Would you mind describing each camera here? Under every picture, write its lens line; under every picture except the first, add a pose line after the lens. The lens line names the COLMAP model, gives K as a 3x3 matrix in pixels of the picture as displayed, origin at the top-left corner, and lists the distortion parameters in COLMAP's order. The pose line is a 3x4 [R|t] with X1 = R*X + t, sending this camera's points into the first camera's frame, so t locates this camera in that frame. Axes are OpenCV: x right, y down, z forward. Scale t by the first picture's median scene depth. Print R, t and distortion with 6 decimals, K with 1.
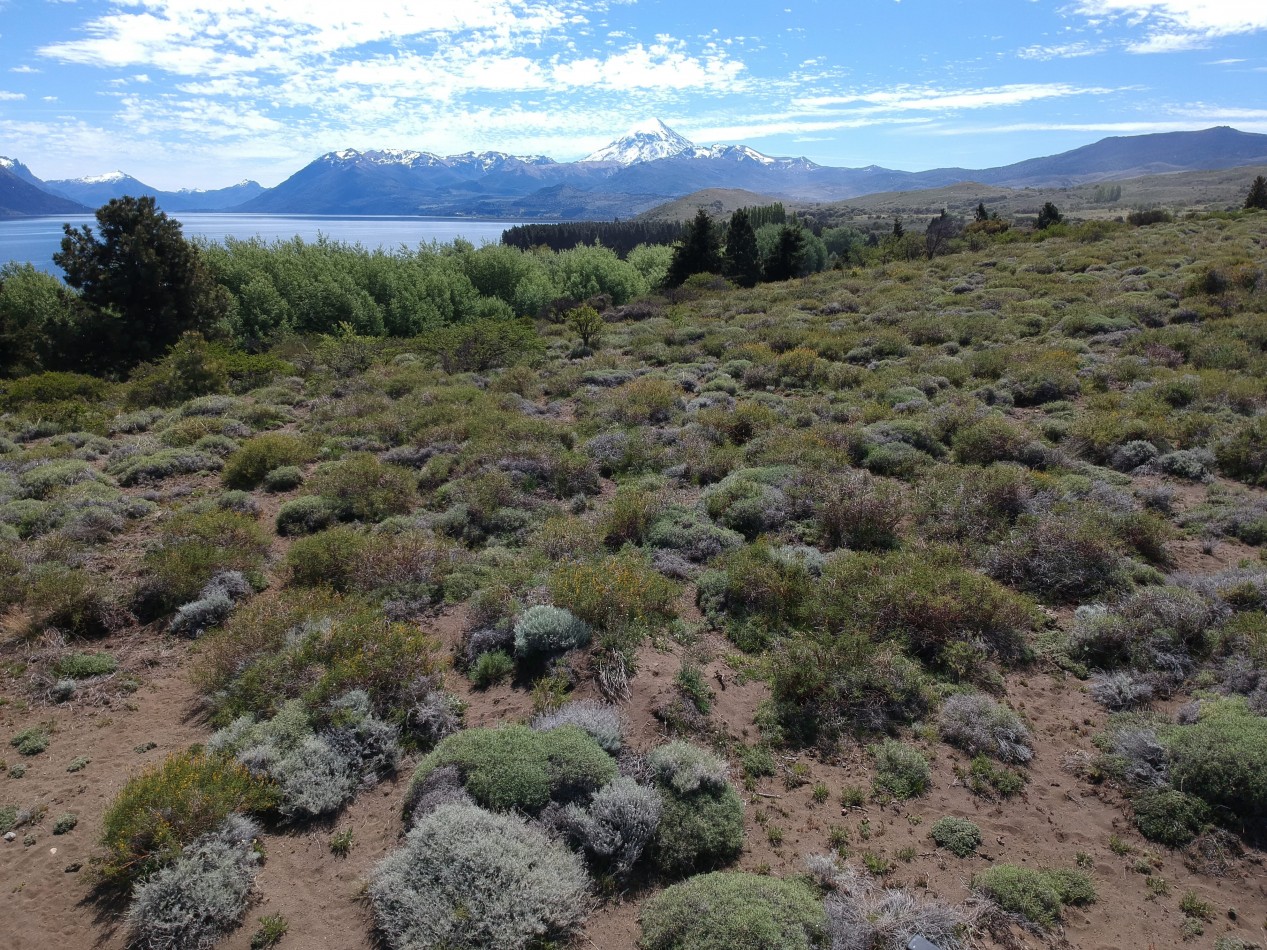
lens RADIAL K [[925.4, 0, 634.2], [0, 925.4, 486.7], [0, 0, 1]] dist [0.088934, -0.158437]
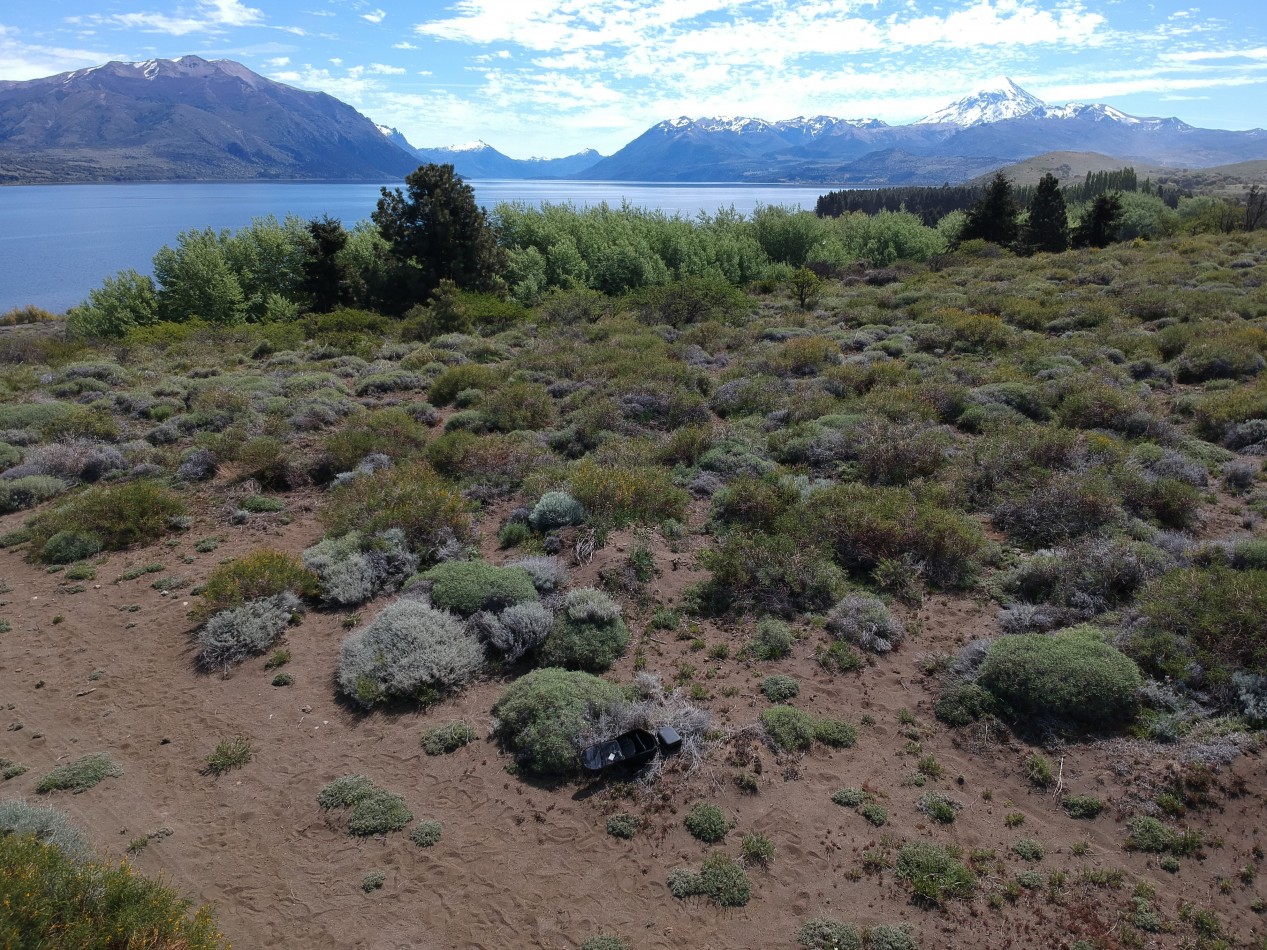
lens RADIAL K [[930.7, 0, 637.2], [0, 930.7, 469.7], [0, 0, 1]] dist [0.074787, -0.144325]
pose [[0.947500, 0.094954, -0.305332, 0.093938], [-0.090193, 0.995481, 0.029697, 0.012333], [0.306772, -0.000599, 0.951783, -0.041045]]
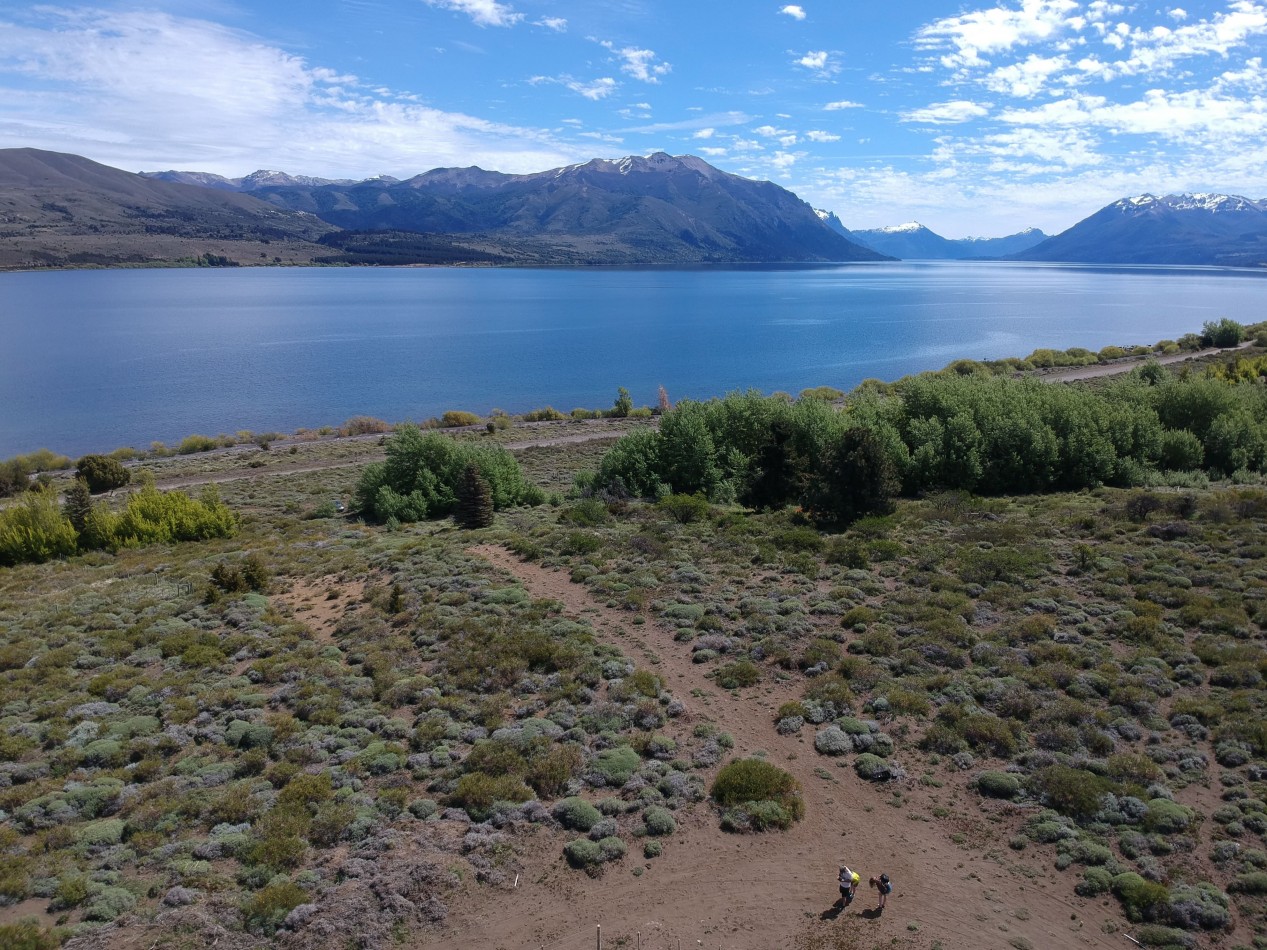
lens RADIAL K [[927.7, 0, 636.4], [0, 927.7, 473.8], [0, 0, 1]] dist [0.097154, -0.192205]
pose [[0.723566, 0.156676, -0.672239, 0.400439], [-0.196413, 0.980372, 0.017082, -0.160063], [0.661721, 0.119677, 0.740137, -0.658418]]
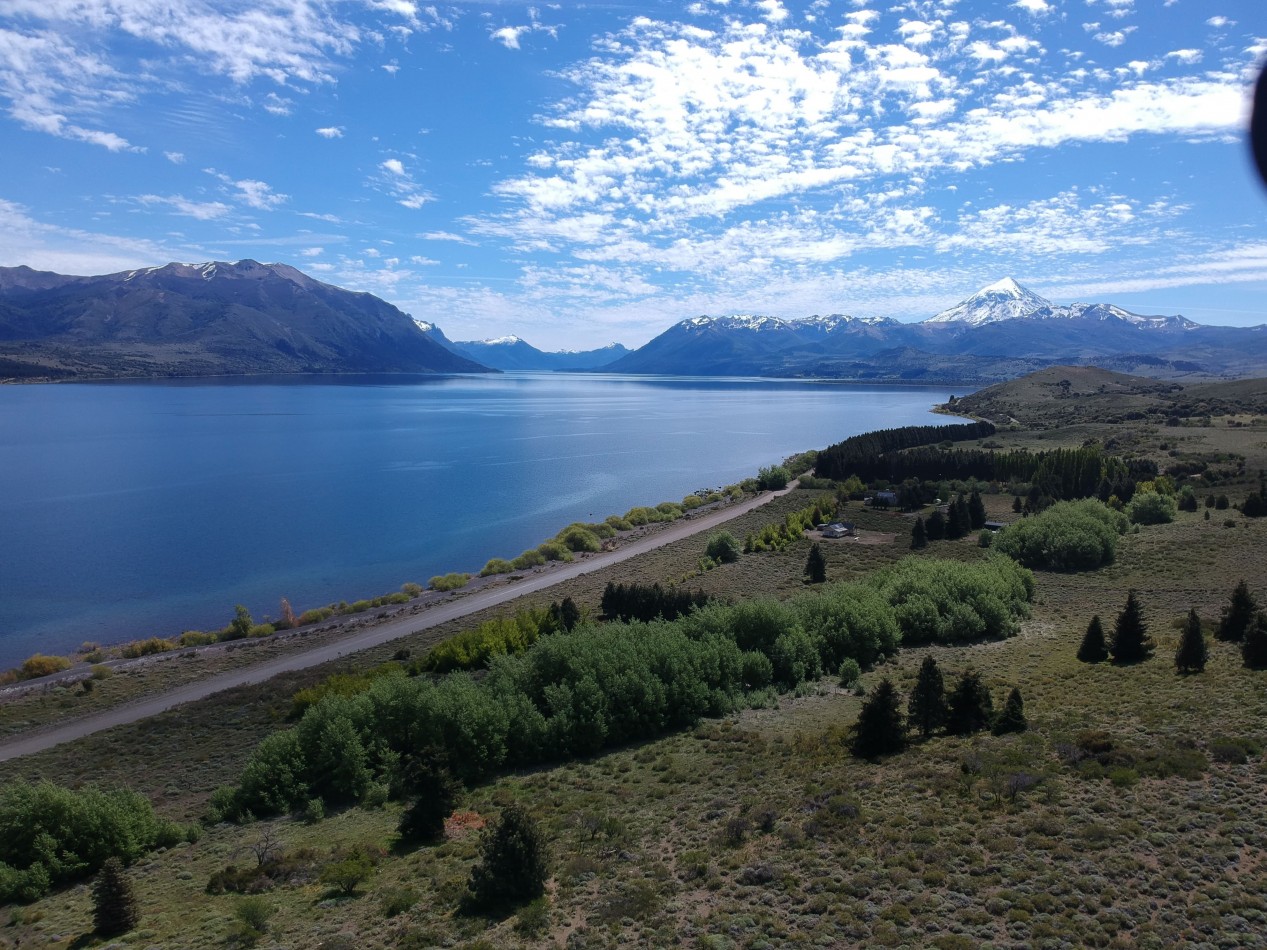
lens RADIAL K [[929.3, 0, 636.7], [0, 929.3, 473.3], [0, 0, 1]] dist [0.079680, -0.152941]
pose [[0.939033, 0.045382, -0.340819, 0.402808], [-0.103711, 0.982468, -0.154924, -0.738907], [0.327813, 0.180825, 0.927276, -1.001361]]
